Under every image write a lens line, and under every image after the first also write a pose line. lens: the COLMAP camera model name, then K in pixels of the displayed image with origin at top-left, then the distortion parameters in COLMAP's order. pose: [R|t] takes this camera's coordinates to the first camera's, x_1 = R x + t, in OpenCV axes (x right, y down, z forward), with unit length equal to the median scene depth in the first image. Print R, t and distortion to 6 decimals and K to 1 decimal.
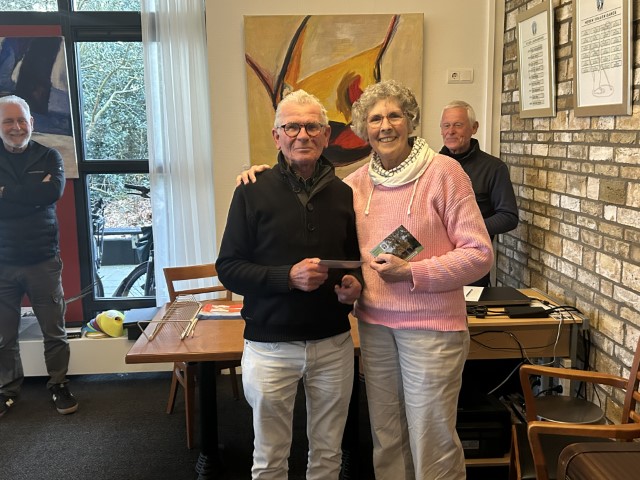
lens RADIAL K [[625.5, 0, 322.6], [0, 625.5, 232.3], [0, 0, 1]] dist [0.015540, 0.000000]
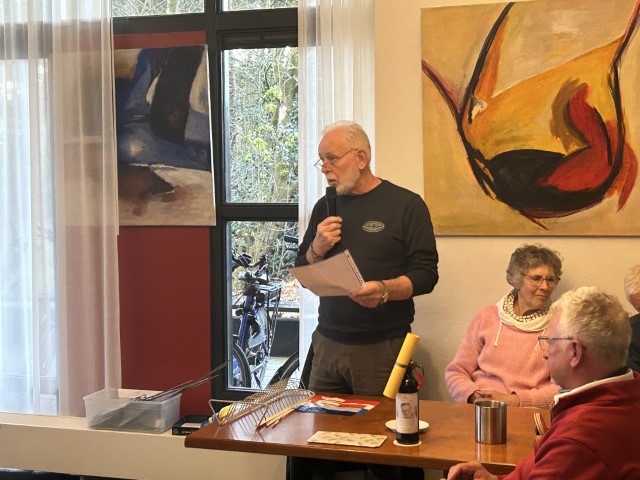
lens RADIAL K [[1091.5, 0, 320.3], [0, 1091.5, 242.9], [0, 0, 1]] dist [0.092260, 0.000000]
pose [[0.922823, 0.031804, -0.383908, 0.256011], [-0.063249, 0.995571, -0.069558, 0.020129], [0.379996, 0.088472, 0.920748, -0.184864]]
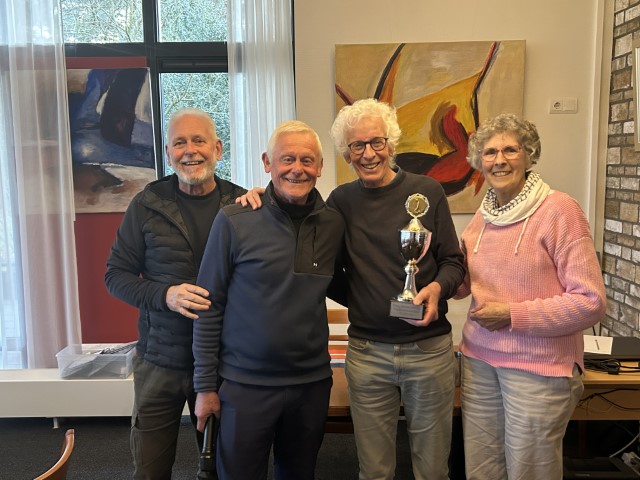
lens RADIAL K [[625.5, 0, 321.8], [0, 625.5, 239.4], [0, 0, 1]] dist [0.015540, 0.000000]
pose [[0.997586, 0.011381, -0.068501, -0.074837], [-0.013955, 0.999210, -0.037202, -0.011118], [0.068023, 0.038068, 0.996957, 0.052629]]
